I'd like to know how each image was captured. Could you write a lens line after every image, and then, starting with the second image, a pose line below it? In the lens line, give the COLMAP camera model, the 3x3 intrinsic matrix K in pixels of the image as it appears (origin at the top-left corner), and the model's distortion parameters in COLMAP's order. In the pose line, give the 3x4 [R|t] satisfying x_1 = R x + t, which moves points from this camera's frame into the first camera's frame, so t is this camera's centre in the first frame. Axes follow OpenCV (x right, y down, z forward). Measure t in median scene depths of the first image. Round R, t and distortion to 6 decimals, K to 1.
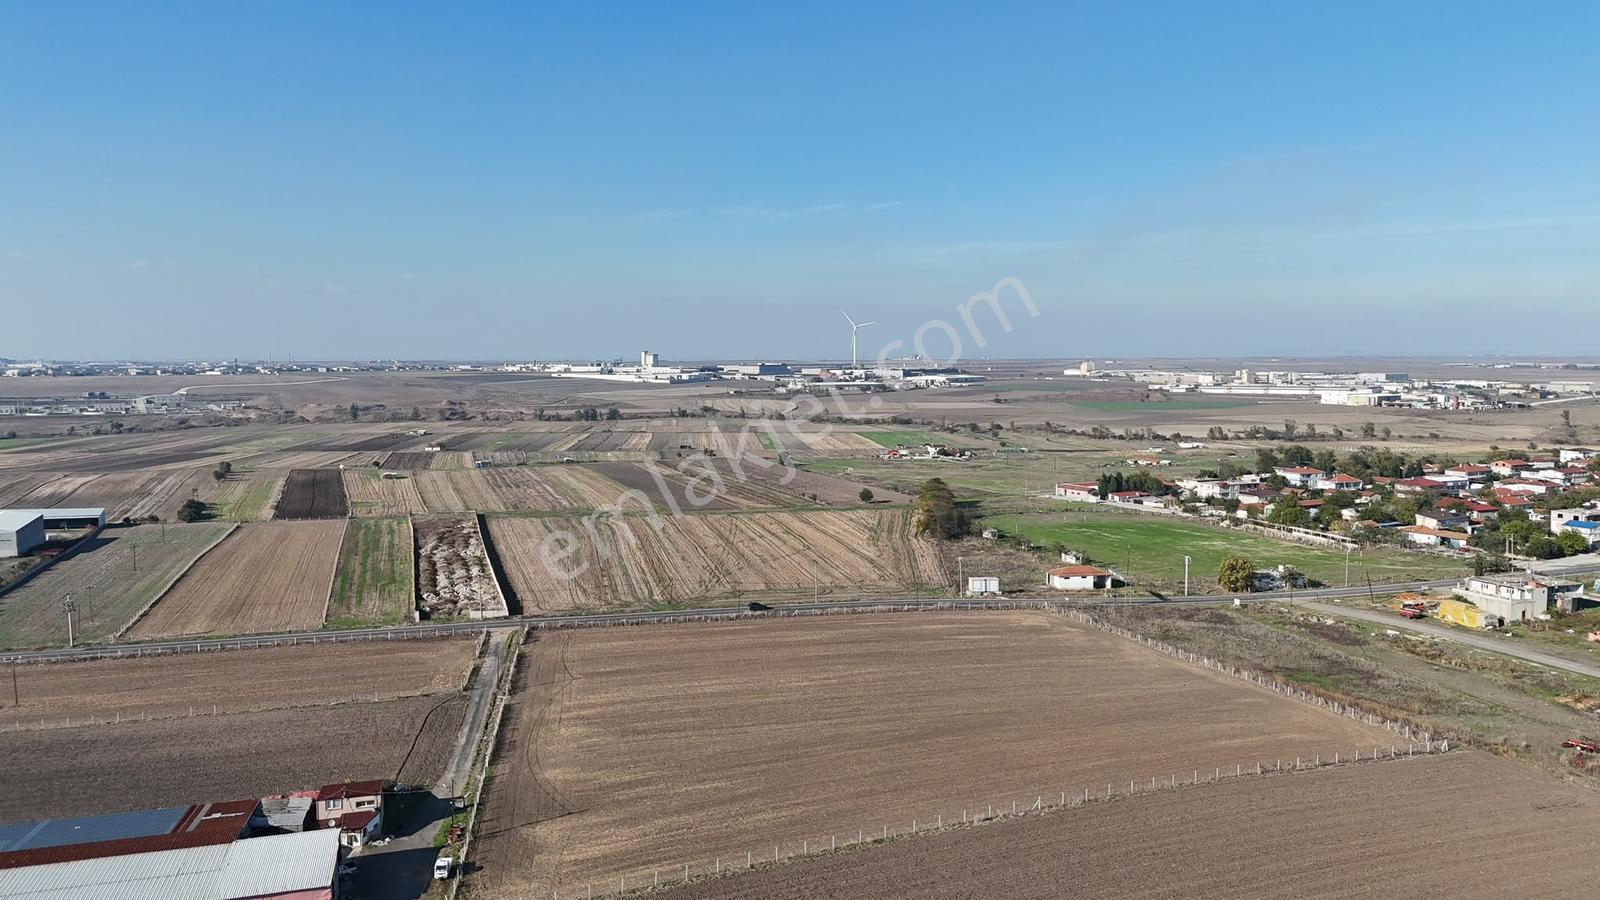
lens RADIAL K [[1167.3, 0, 796.2], [0, 1167.3, 448.9], [0, 0, 1]] dist [0.084053, -0.082473]
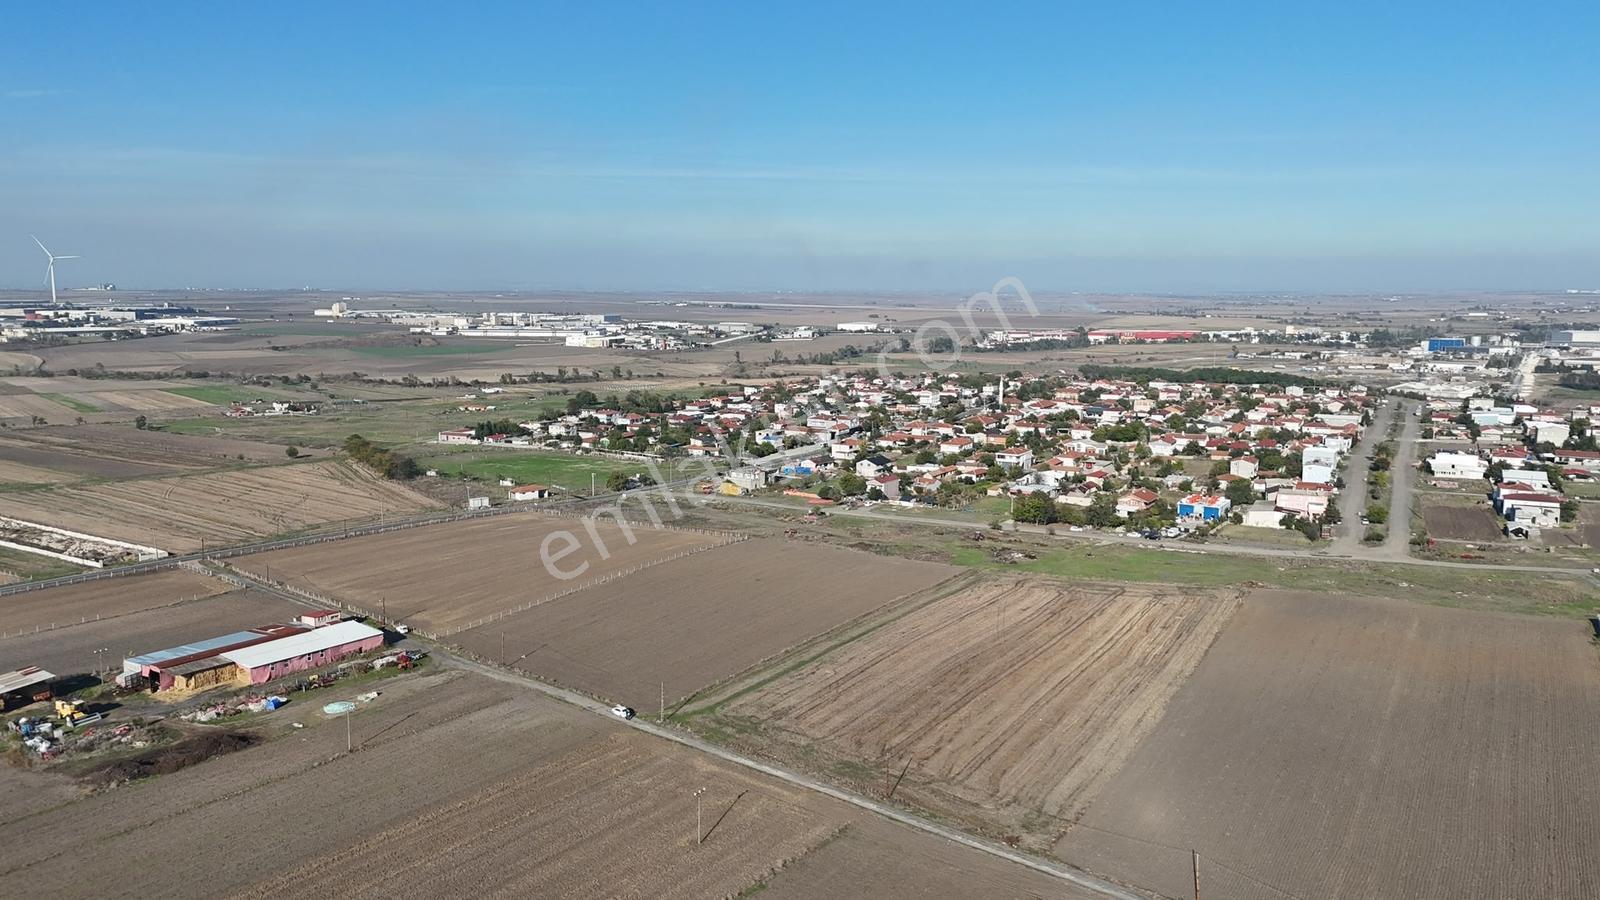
lens RADIAL K [[1176.2, 0, 796.1], [0, 1176.2, 437.4], [0, 0, 1]] dist [0.095528, -0.115314]
pose [[0.804086, -0.068444, 0.590560, -0.259554], [0.039591, 0.997311, 0.061678, -0.032587], [-0.593193, -0.026213, 0.804633, -0.328946]]
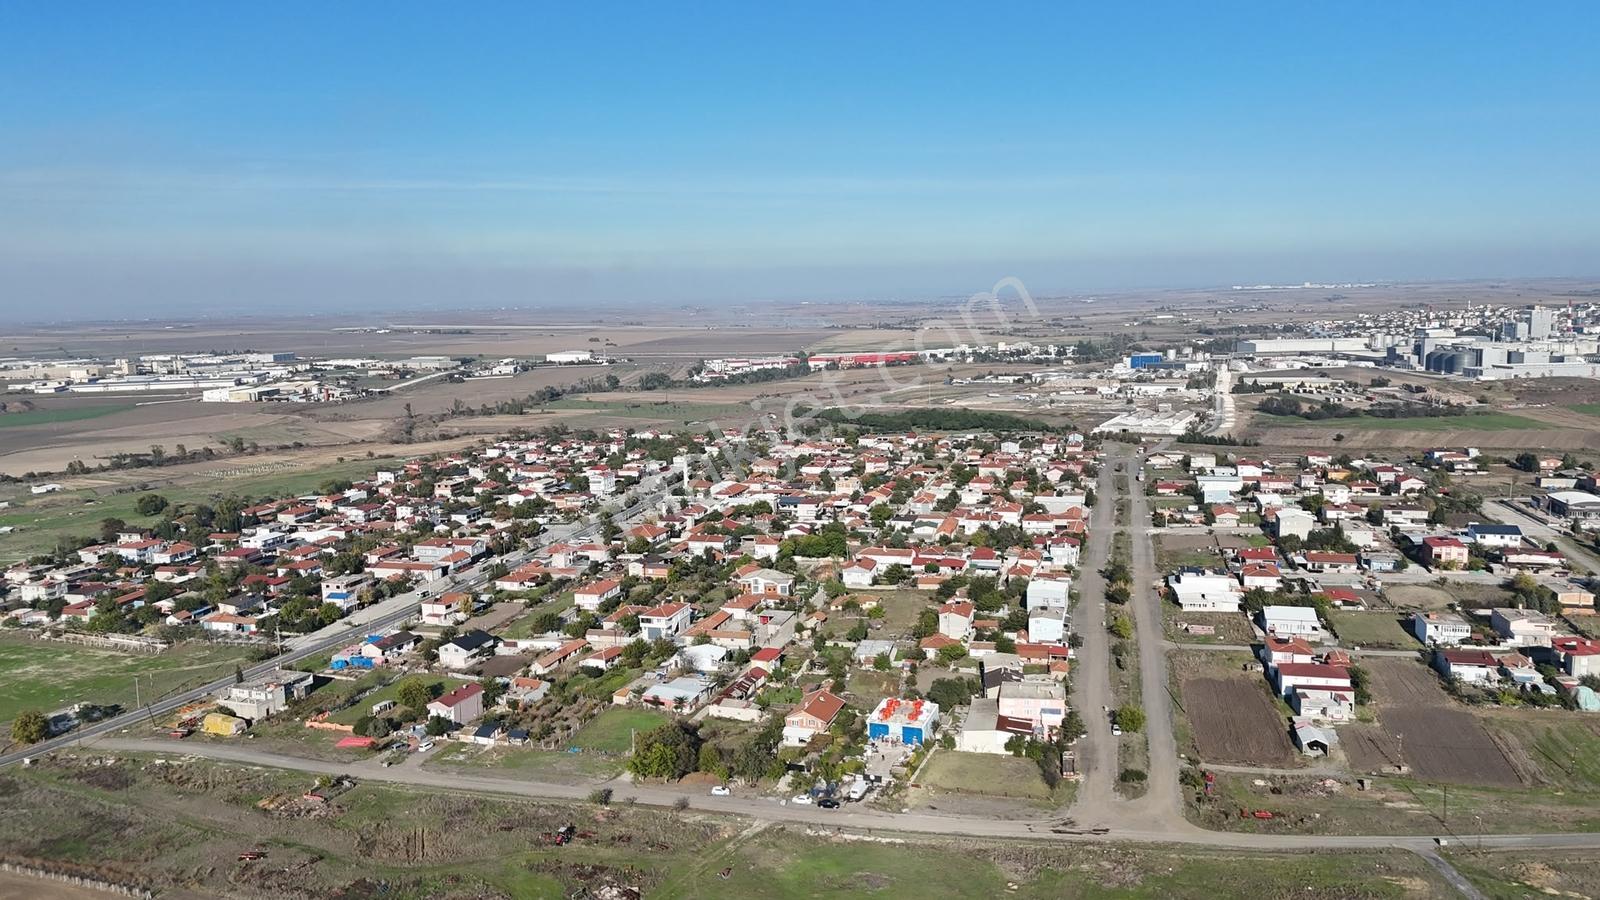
lens RADIAL K [[1181.6, 0, 800.8], [0, 1181.6, 431.5], [0, 0, 1]] dist [0.076228, -0.071498]
pose [[0.651326, -0.101000, 0.752046, 0.013705], [0.083068, 0.994636, 0.061637, -0.105521], [-0.754238, 0.022325, 0.656222, -0.170389]]
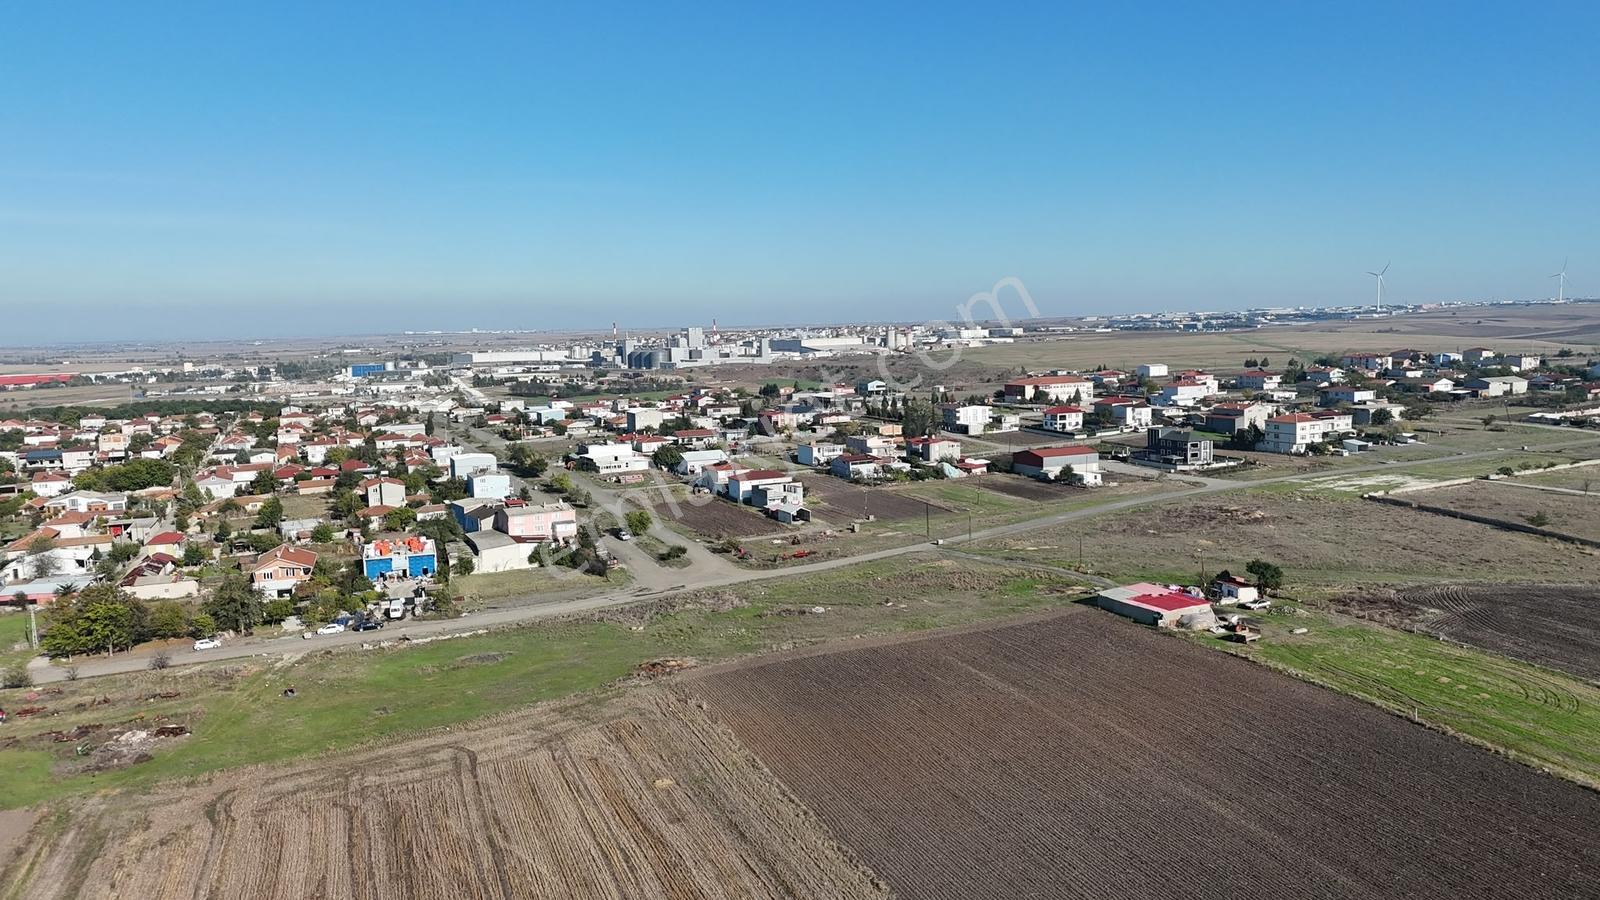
lens RADIAL K [[1175.5, 0, 801.9], [0, 1175.5, 447.6], [0, 0, 1]] dist [0.100015, -0.099843]
pose [[0.038510, -0.102624, 0.993974, -0.019500], [0.103666, 0.989755, 0.098172, 0.002281], [-0.993866, 0.099260, 0.048754, -0.013874]]
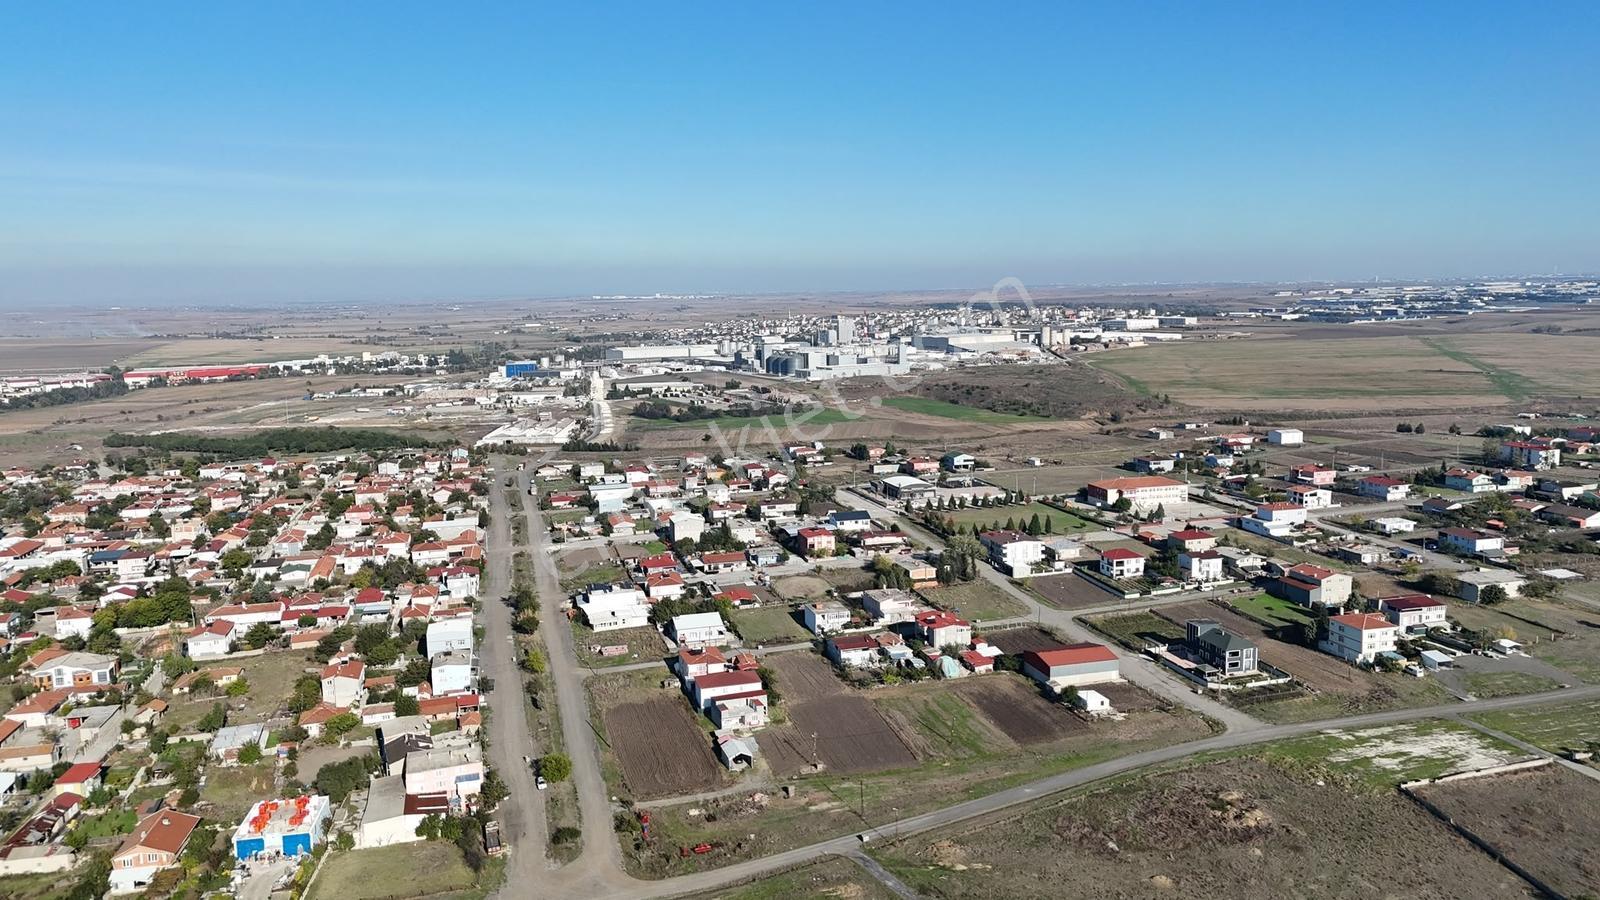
lens RADIAL K [[1178.0, 0, 803.0], [0, 1178.0, 439.4], [0, 0, 1]] dist [0.095963, -0.104979]
pose [[0.188097, -0.125800, 0.974061, 0.066417], [0.096617, 0.989323, 0.109113, -0.108595], [-0.977387, 0.073587, 0.198243, -0.128710]]
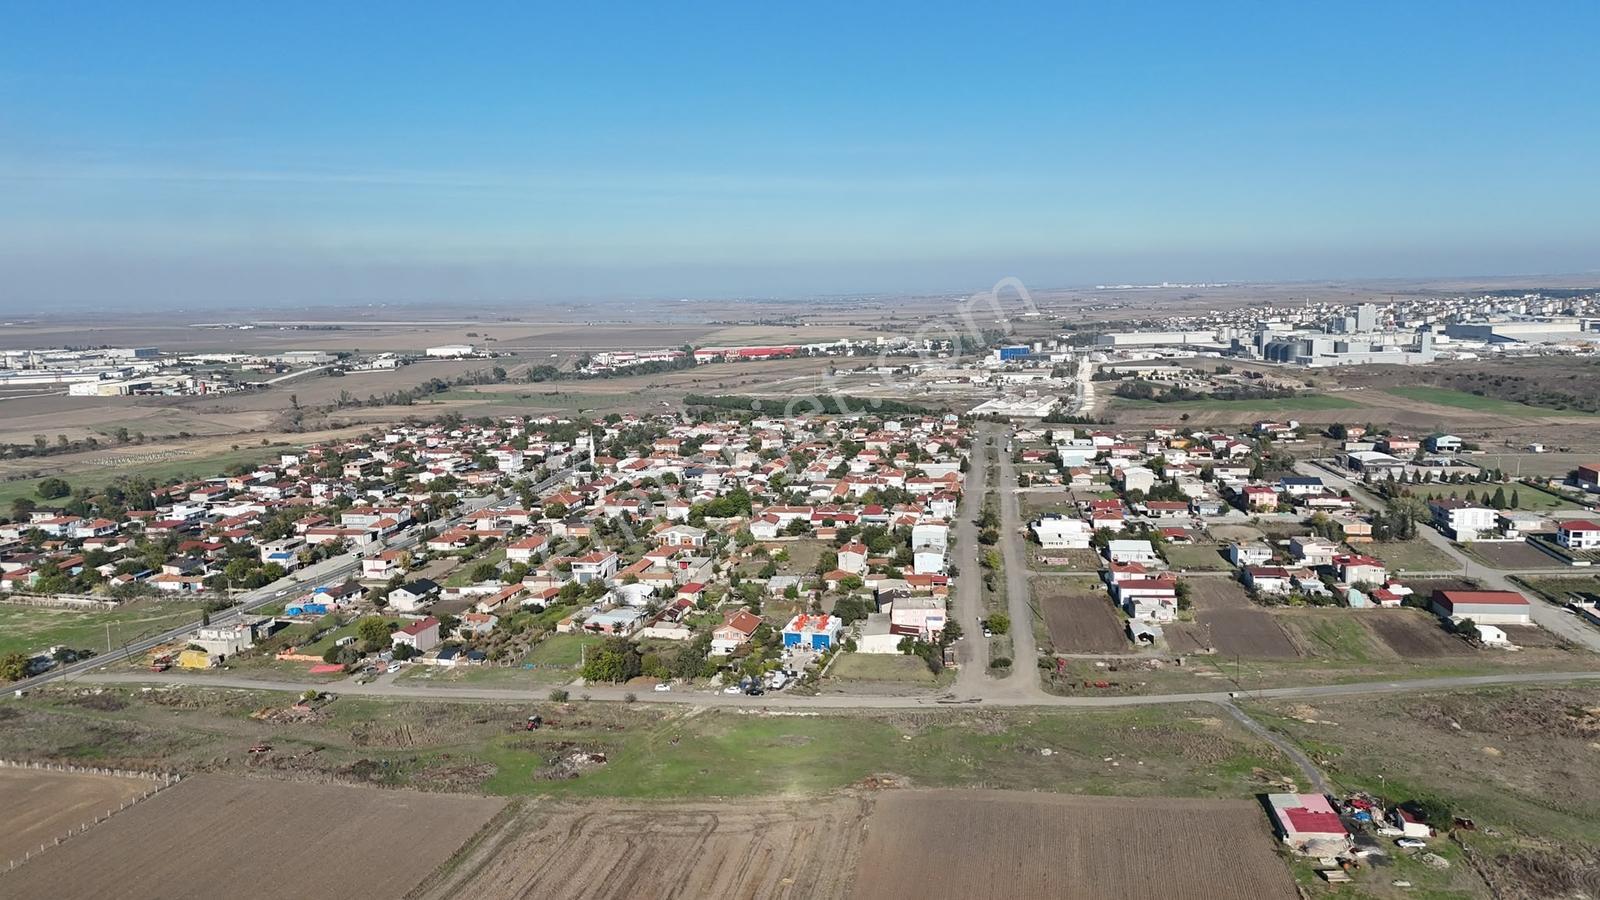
lens RADIAL K [[1178.7, 0, 801.4], [0, 1178.7, 441.9], [0, 0, 1]] dist [0.086959, -0.088878]
pose [[0.569984, -0.114872, 0.813586, -0.083934], [0.085498, 0.993096, 0.080319, -0.089209], [-0.817196, 0.023780, 0.575870, -0.217932]]
